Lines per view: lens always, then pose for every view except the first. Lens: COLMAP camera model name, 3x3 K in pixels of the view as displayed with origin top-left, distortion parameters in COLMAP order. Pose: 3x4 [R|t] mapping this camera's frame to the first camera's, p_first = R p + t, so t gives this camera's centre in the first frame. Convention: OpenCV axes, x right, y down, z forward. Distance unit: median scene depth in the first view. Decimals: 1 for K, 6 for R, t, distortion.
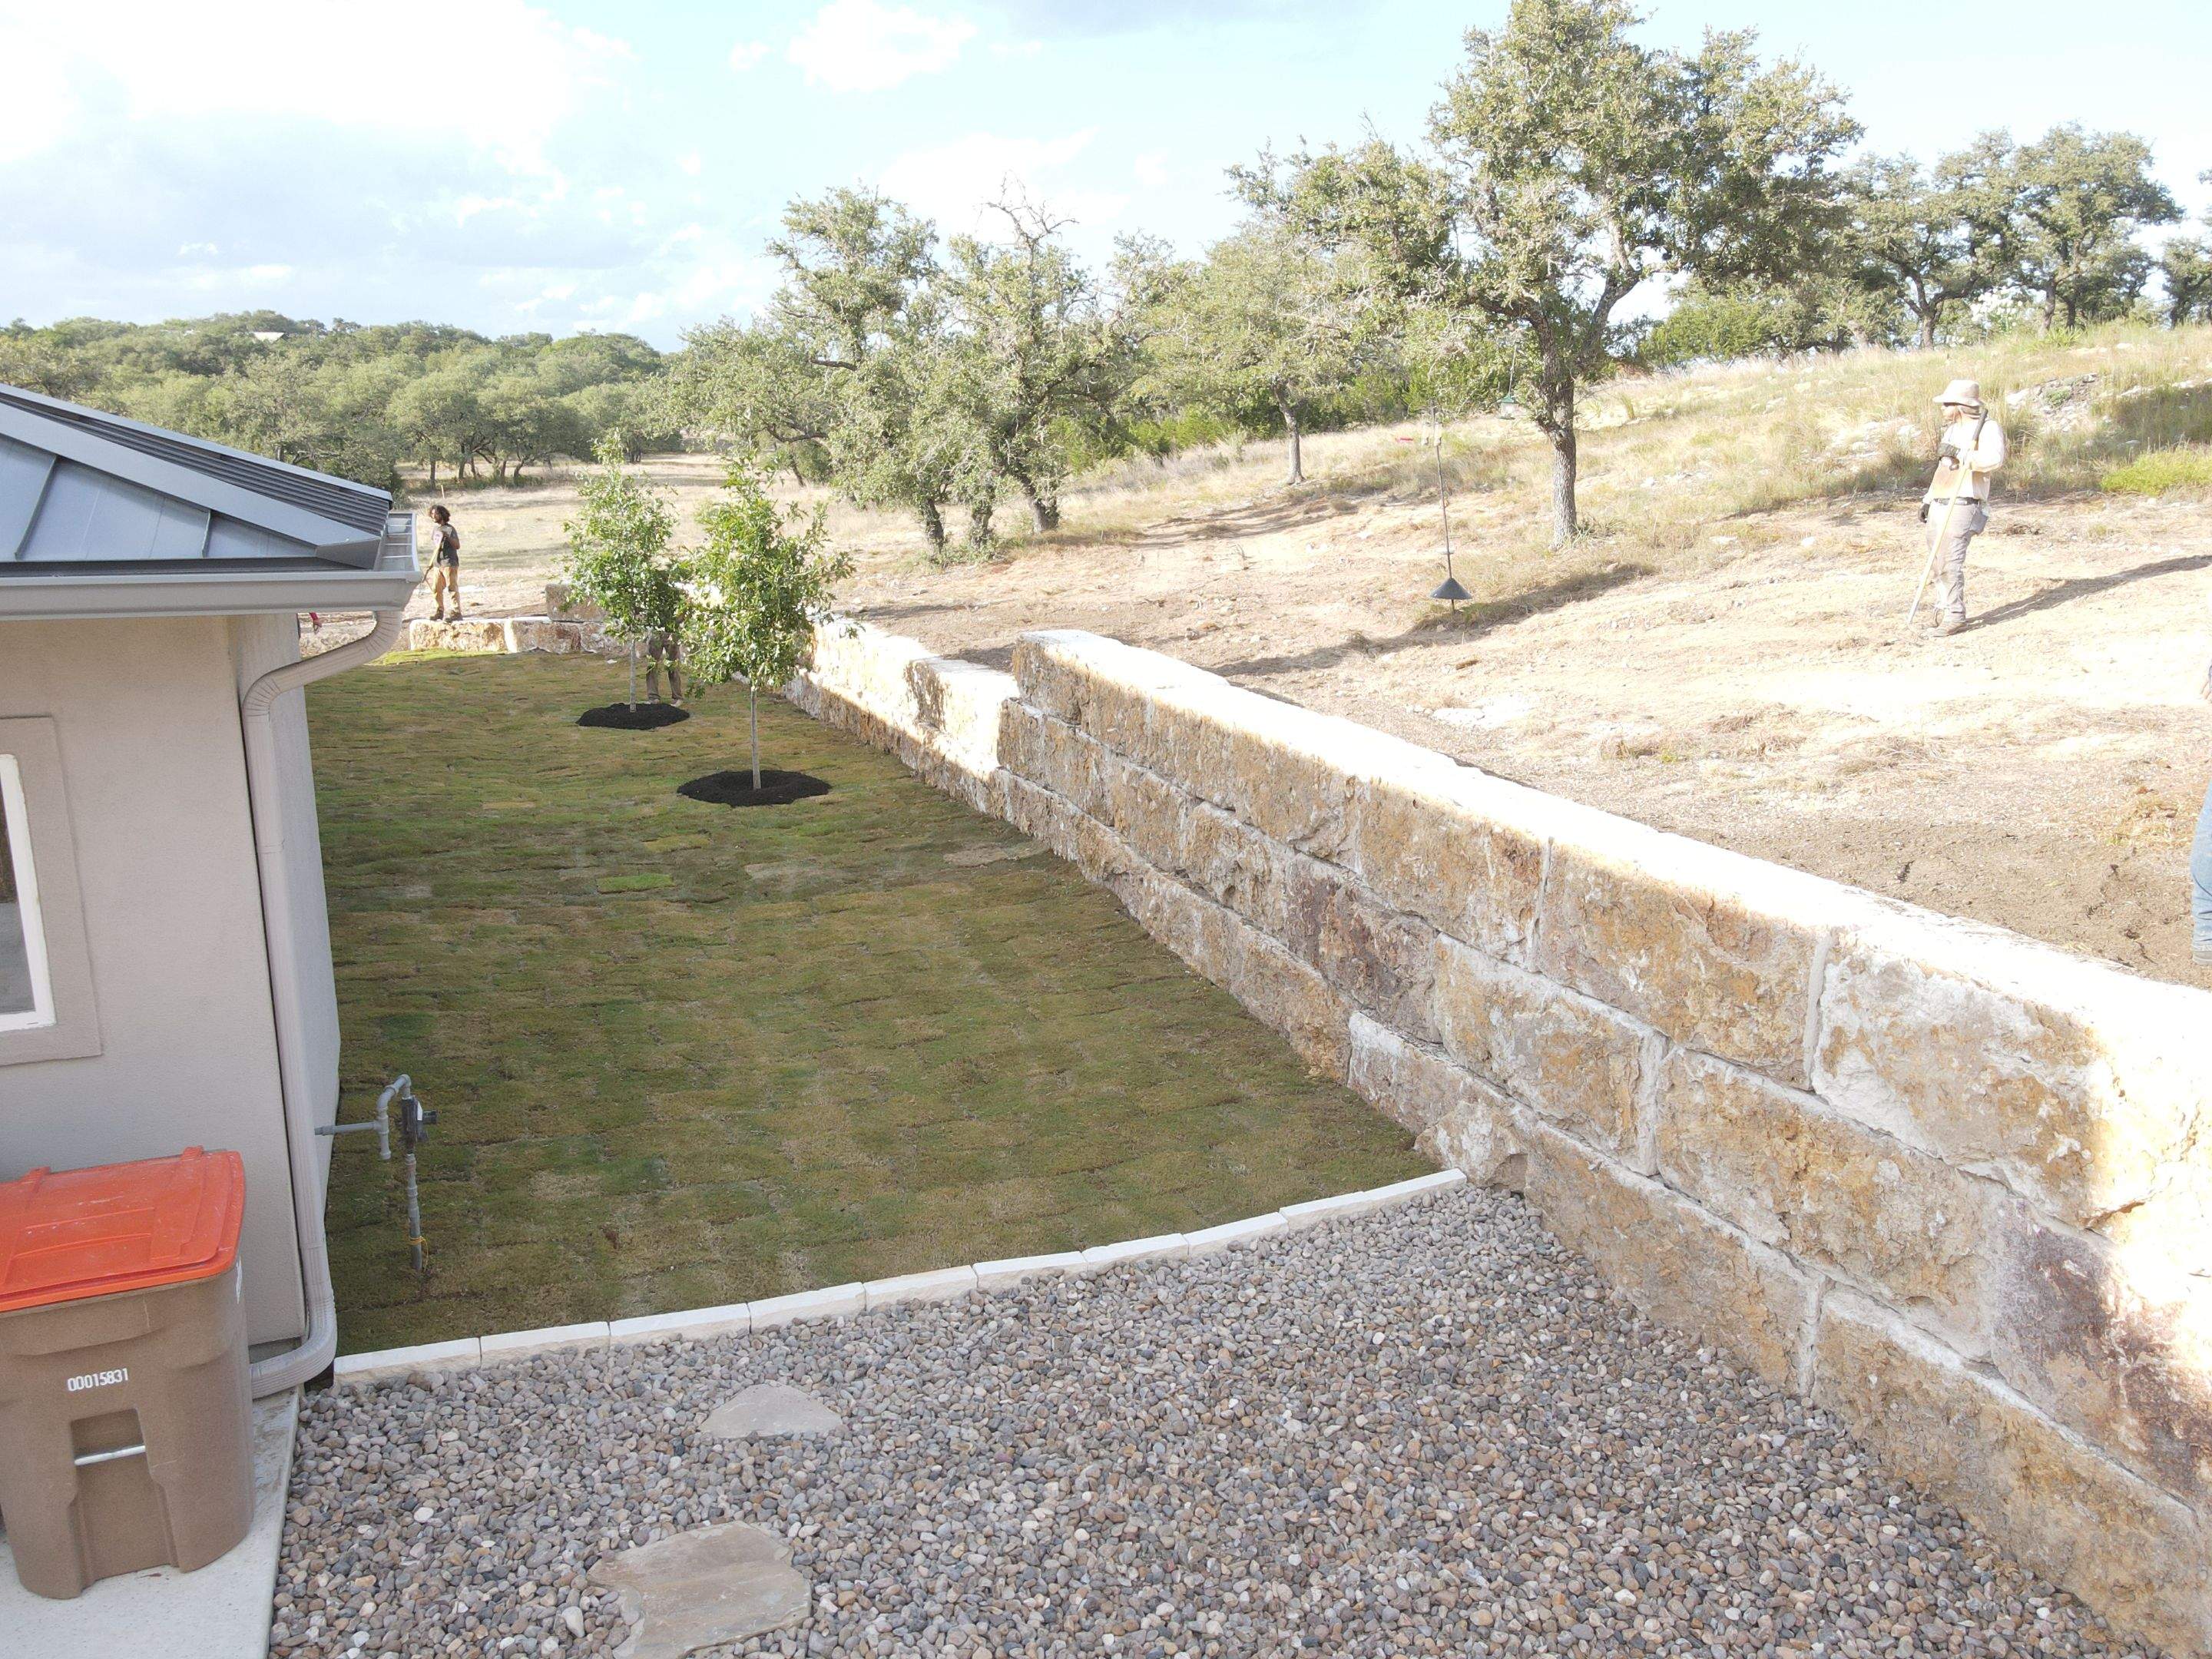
lens RADIAL K [[1629.2, 0, 1097.1], [0, 1629.2, 838.8], [0, 0, 1]] dist [-0.023912, 0.068767]
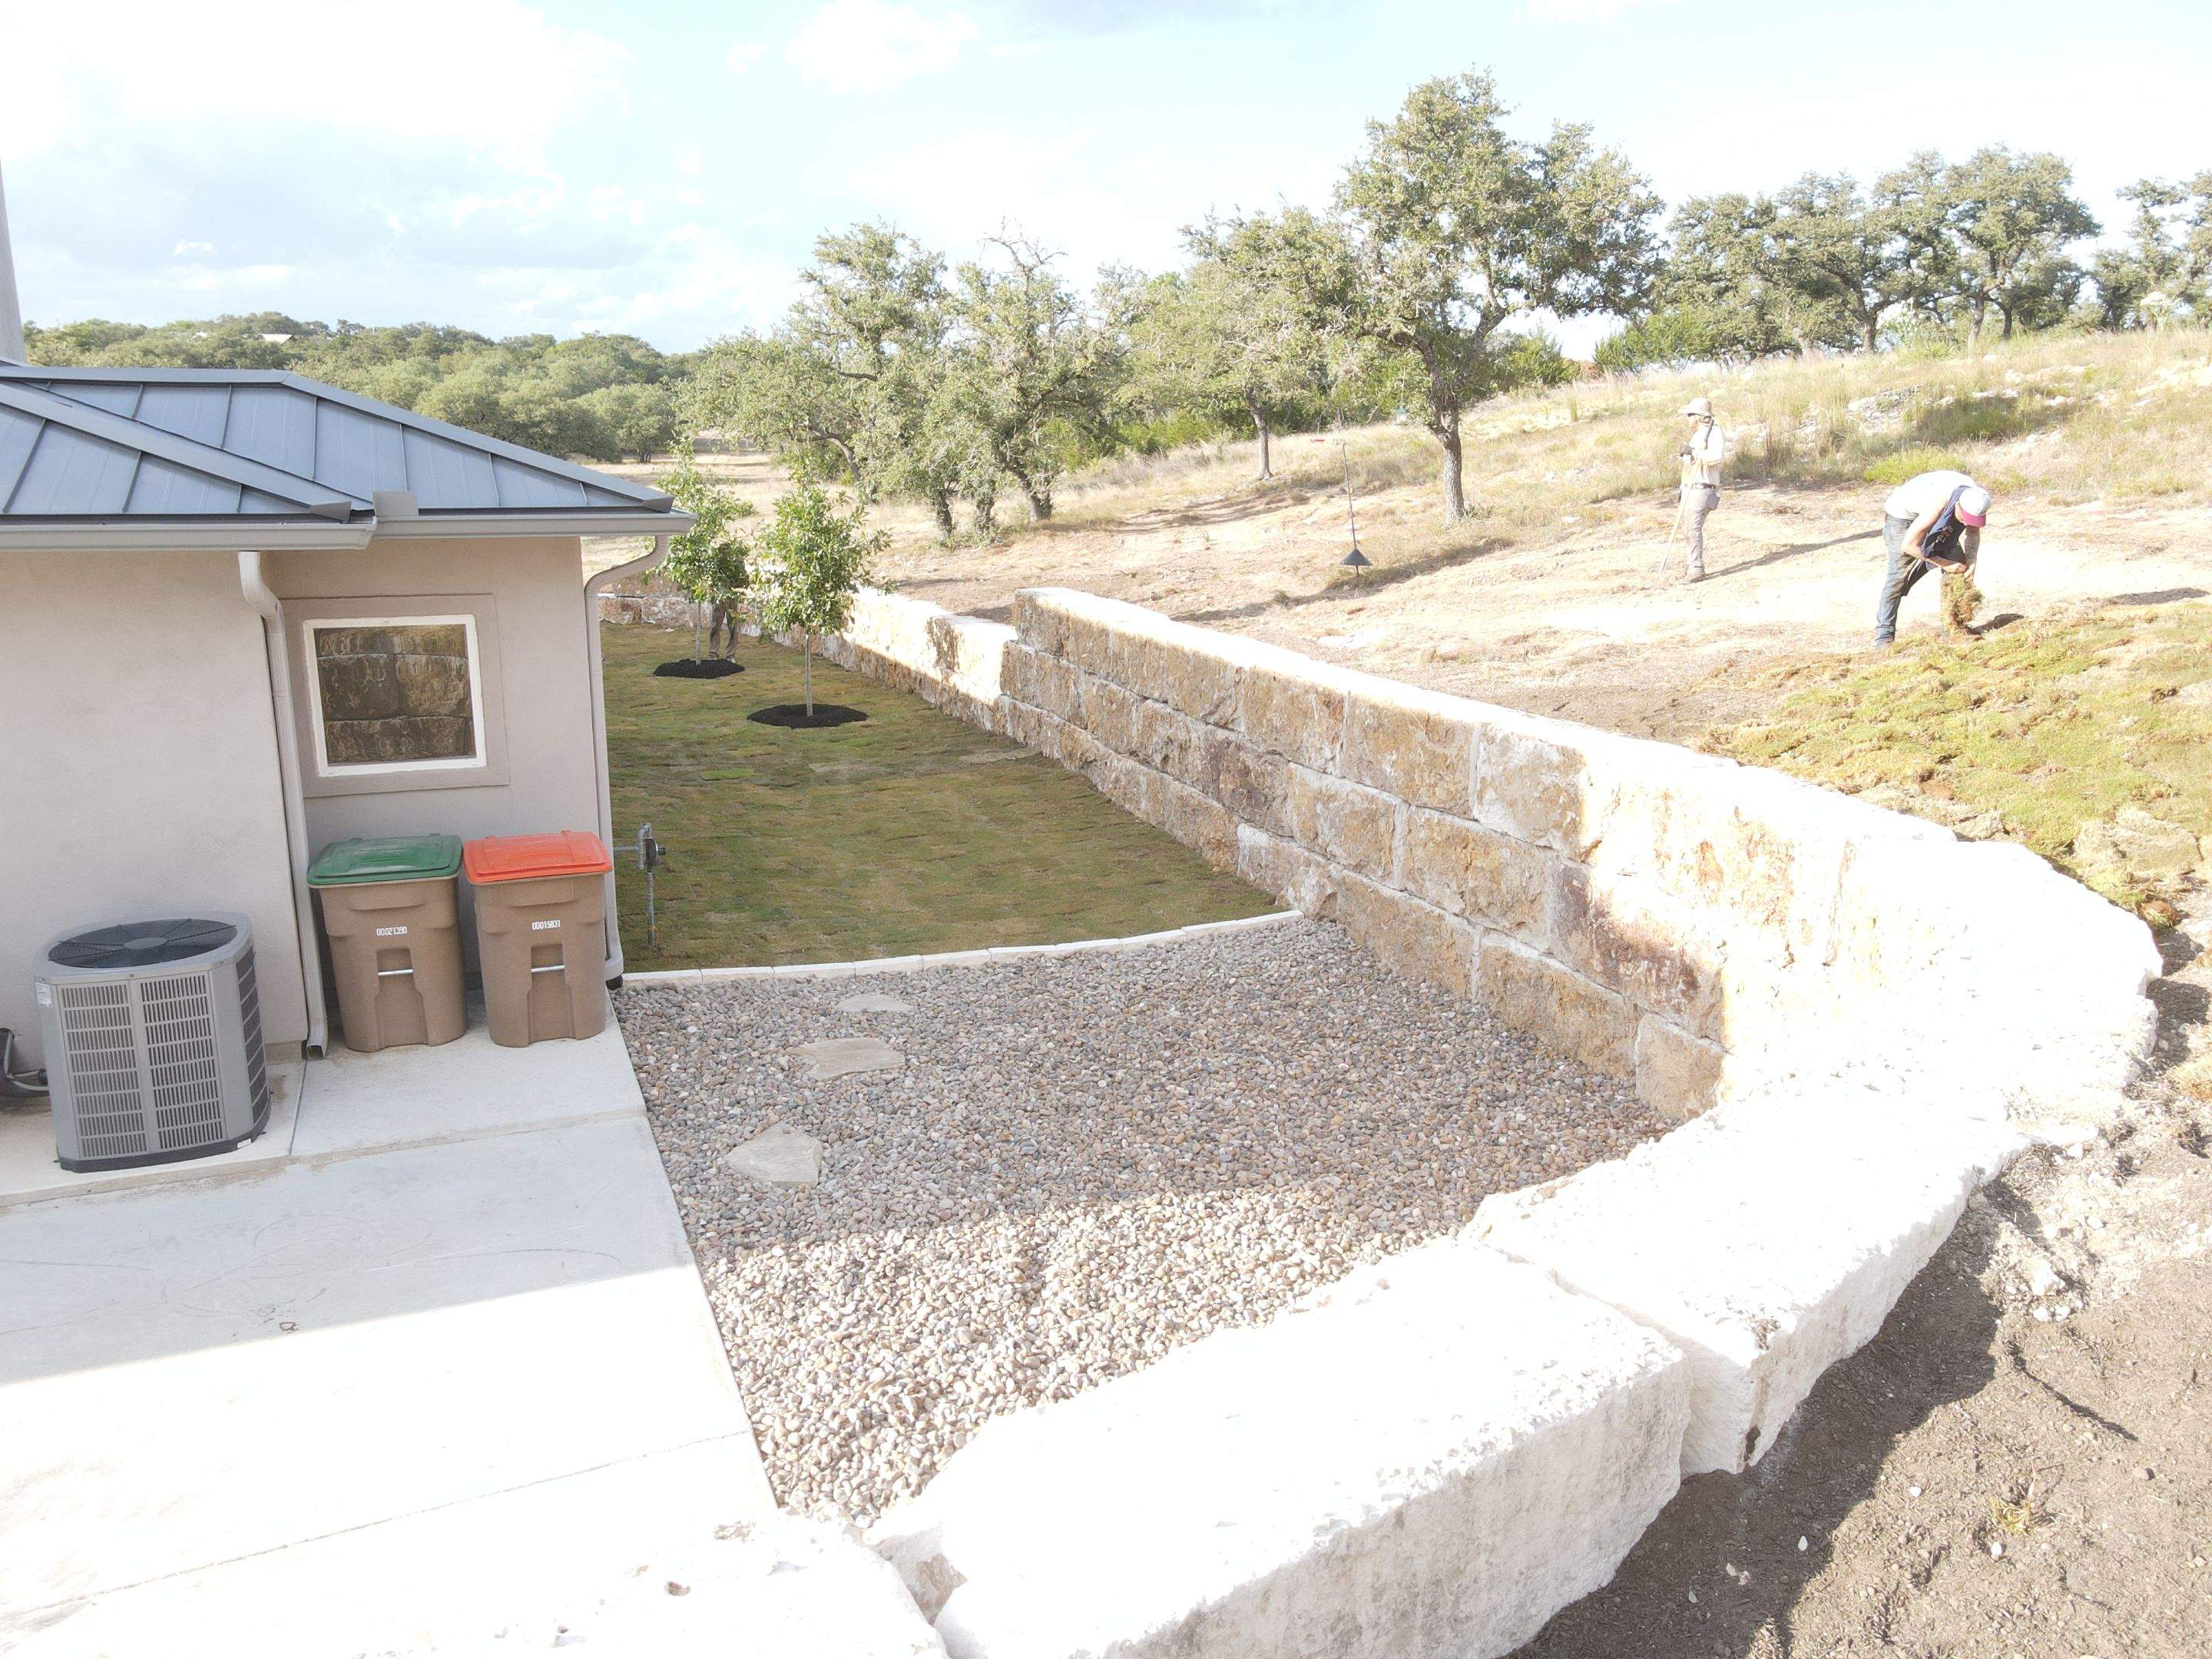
lens RADIAL K [[1629.2, 0, 1097.1], [0, 1629.2, 838.8], [0, 0, 1]] dist [-0.023912, 0.068767]
pose [[0.999999, -0.001033, 0.000769, 0.014225], [0.001033, 0.999999, 0.000229, 0.068263], [-0.000769, -0.000228, 1.000000, -0.283720]]
